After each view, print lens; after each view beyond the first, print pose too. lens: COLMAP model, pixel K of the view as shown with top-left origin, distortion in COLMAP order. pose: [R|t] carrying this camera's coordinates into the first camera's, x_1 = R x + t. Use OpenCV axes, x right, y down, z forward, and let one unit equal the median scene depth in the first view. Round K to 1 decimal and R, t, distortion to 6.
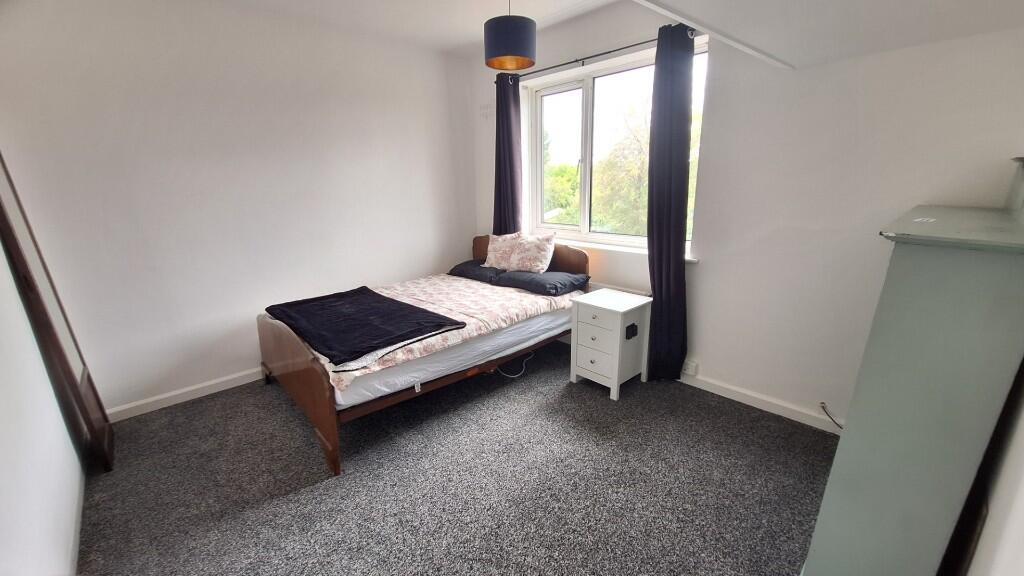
lens RADIAL K [[402.5, 0, 512.0], [0, 402.5, 288.0], [0, 0, 1]] dist [-0.001104, 0.000067]
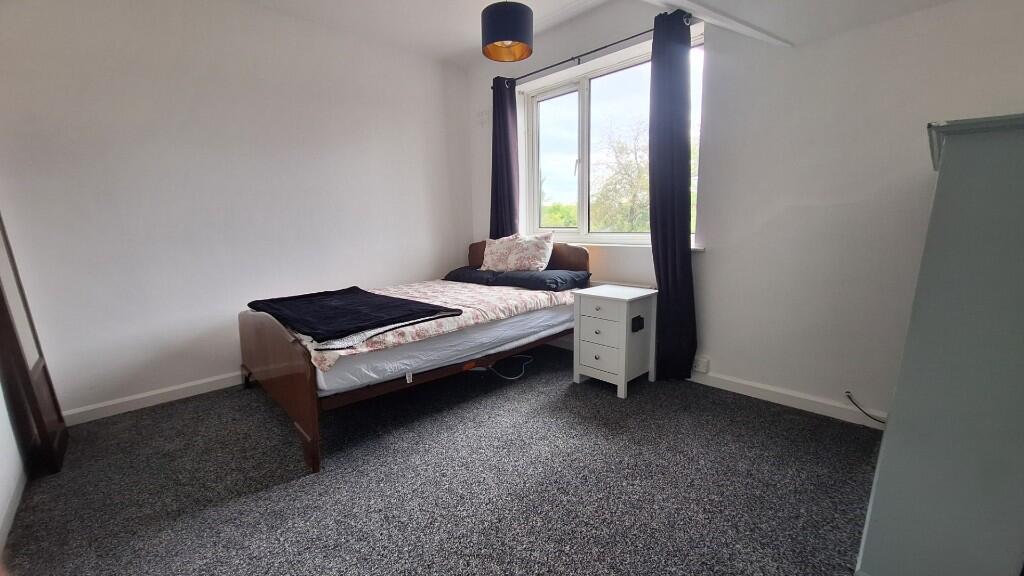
lens RADIAL K [[402.5, 0, 512.0], [0, 402.5, 288.0], [0, 0, 1]] dist [0.000772, -0.000112]
pose [[0.999904, -0.006356, 0.012328, -0.010550], [0.007468, 0.995698, -0.092353, 0.132071], [-0.011688, 0.092436, 0.995650, 0.067781]]
